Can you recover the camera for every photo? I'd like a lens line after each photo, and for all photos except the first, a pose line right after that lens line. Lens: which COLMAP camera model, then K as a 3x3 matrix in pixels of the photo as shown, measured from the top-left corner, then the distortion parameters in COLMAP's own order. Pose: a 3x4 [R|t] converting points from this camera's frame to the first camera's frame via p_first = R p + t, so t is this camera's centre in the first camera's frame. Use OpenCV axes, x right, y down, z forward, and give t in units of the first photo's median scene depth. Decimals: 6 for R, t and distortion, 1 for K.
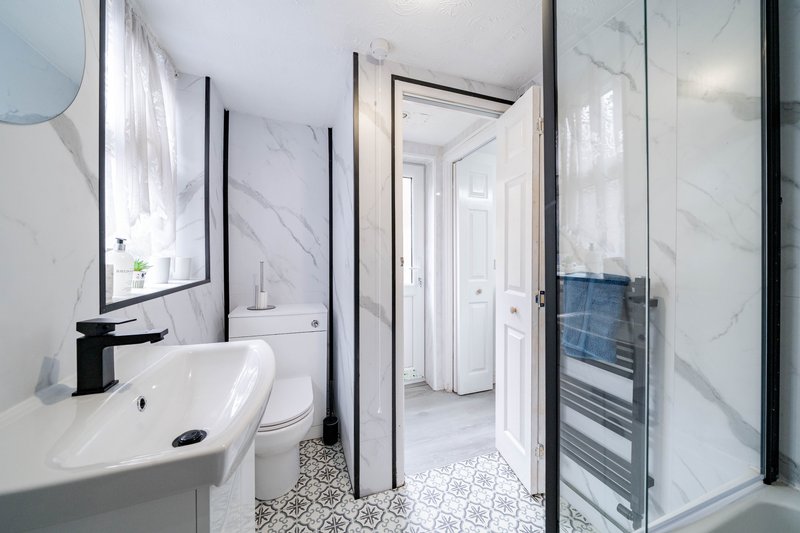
lens RADIAL K [[278.5, 0, 401.0], [0, 278.5, 265.5], [0, 0, 1]] dist [-0.000818, 0.000004]
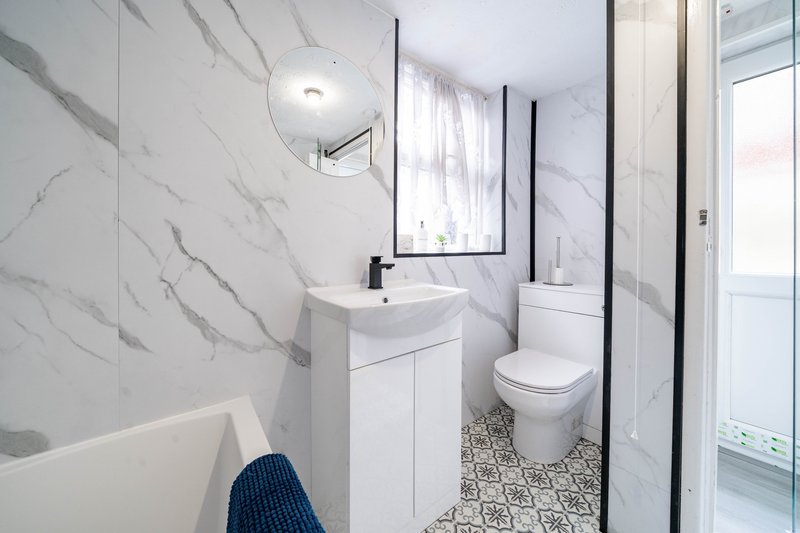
lens RADIAL K [[294.8, 0, 398.8], [0, 294.8, 259.0], [0, 0, 1]] dist [-0.002414, -0.000056]
pose [[0.260420, 0.009235, -0.965451, 0.433293], [-0.010375, 0.999923, 0.006766, 0.075403], [0.965440, 0.008254, 0.260496, 0.217320]]
